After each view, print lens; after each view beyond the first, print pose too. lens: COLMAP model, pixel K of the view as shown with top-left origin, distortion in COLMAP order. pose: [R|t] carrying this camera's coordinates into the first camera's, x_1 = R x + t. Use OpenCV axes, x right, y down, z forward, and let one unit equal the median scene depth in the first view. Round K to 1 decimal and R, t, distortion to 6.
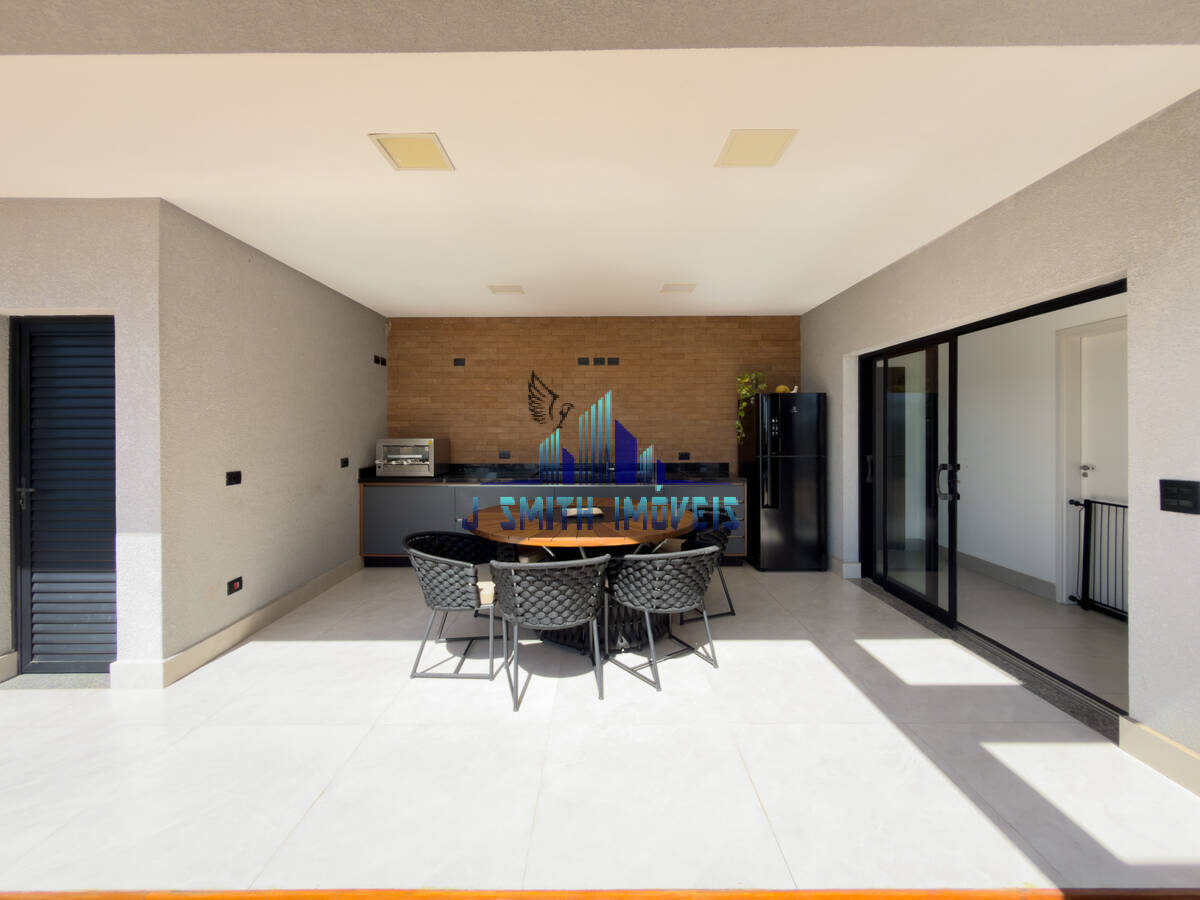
lens RADIAL K [[497.2, 0, 593.8], [0, 497.2, 425.9], [0, 0, 1]] dist [0.001746, 0.000232]
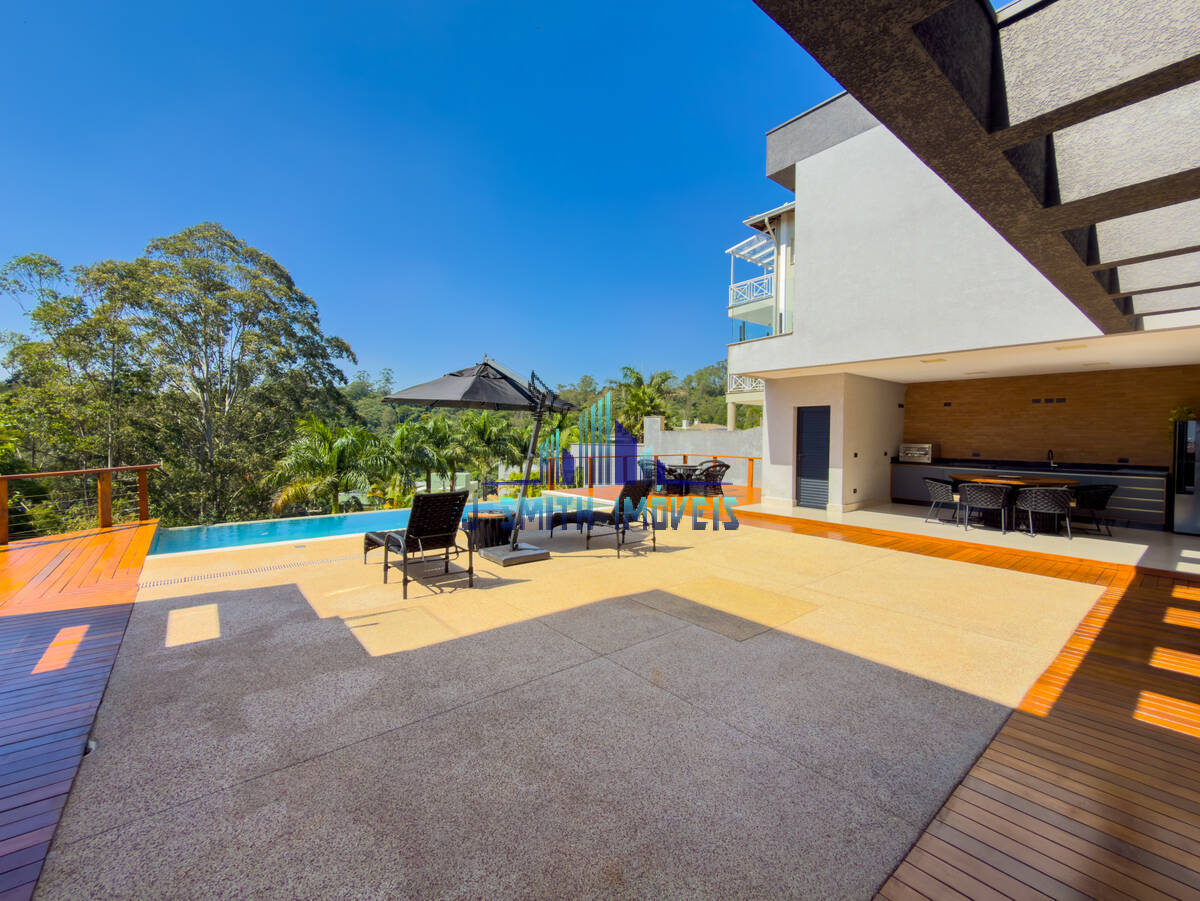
lens RADIAL K [[477.1, 0, 592.8], [0, 477.1, 441.7], [0, 0, 1]] dist [0.001525, 0.000059]
pose [[0.620108, 0.023203, -0.784173, 0.343984], [-0.008091, 0.999699, 0.023182, -0.018867], [0.784475, -0.008030, 0.620109, -1.273403]]
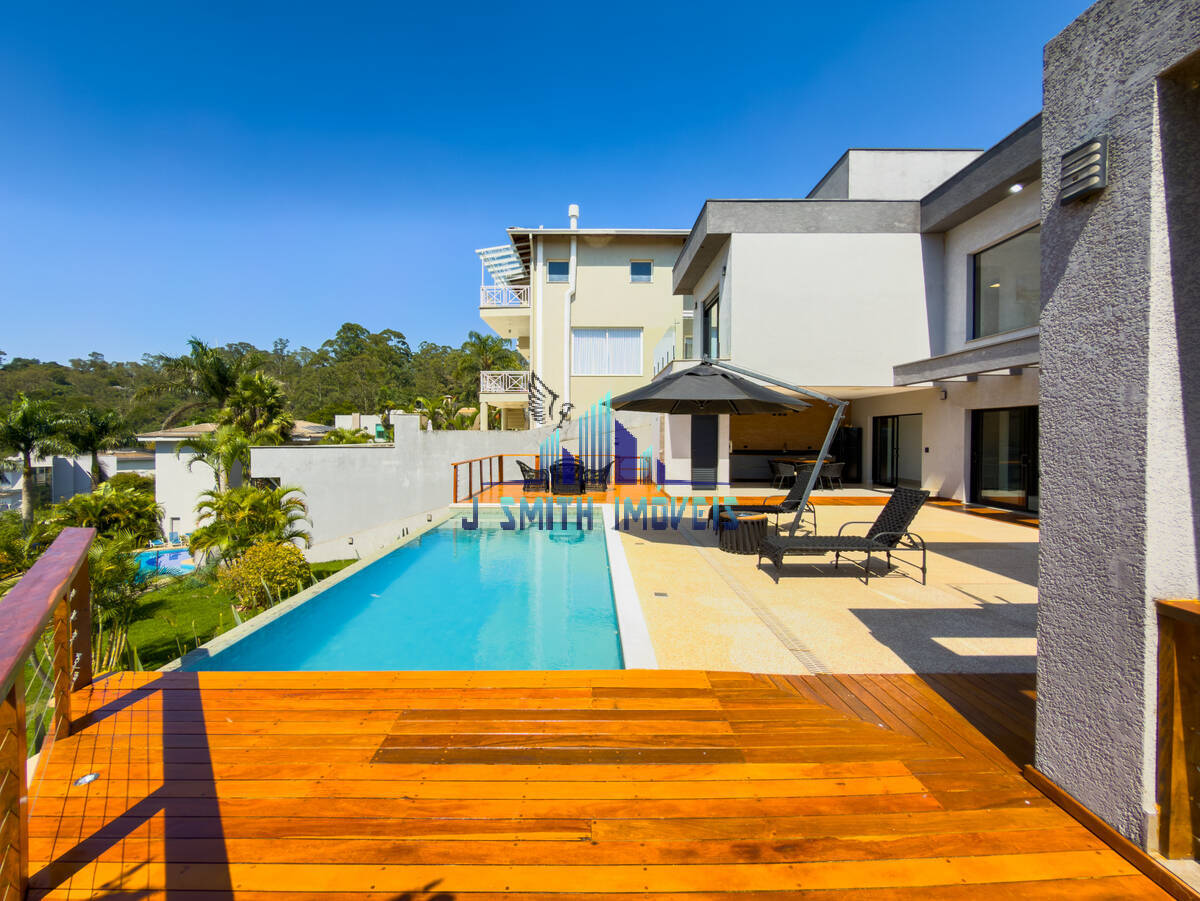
lens RADIAL K [[488.6, 0, 569.8], [0, 488.6, 449.6], [0, 0, 1]] dist [0.000505, 0.000076]
pose [[0.999661, 0.009204, -0.024356, -1.222577], [-0.008296, 0.999276, 0.037122, -0.023153], [0.024680, -0.036907, 0.999014, -2.013006]]
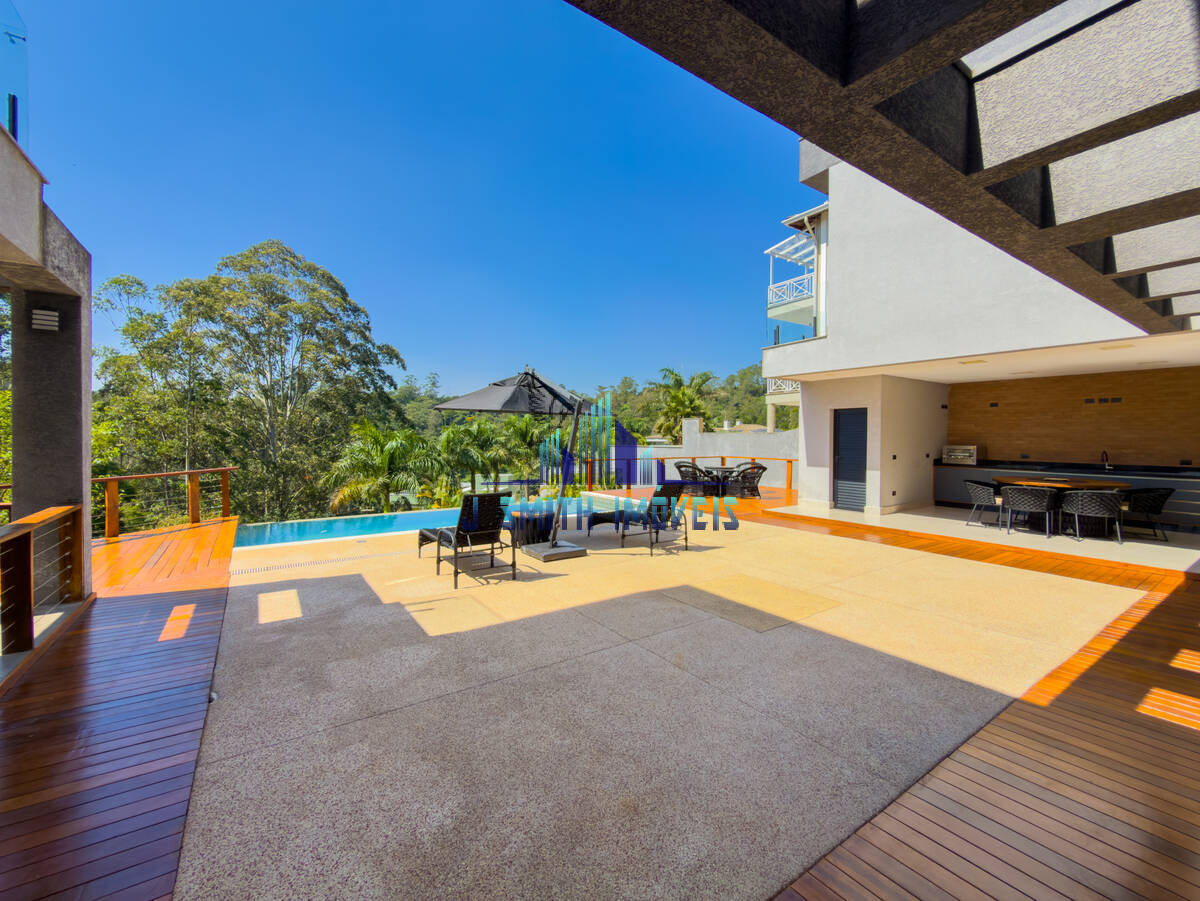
lens RADIAL K [[476.1, 0, 595.5], [0, 476.1, 443.3], [0, 0, 1]] dist [0.001480, 0.000245]
pose [[0.556101, 0.021012, -0.830849, 0.407290], [-0.001936, 0.999710, 0.023987, -0.027431], [0.831113, -0.011730, 0.555980, -1.301898]]
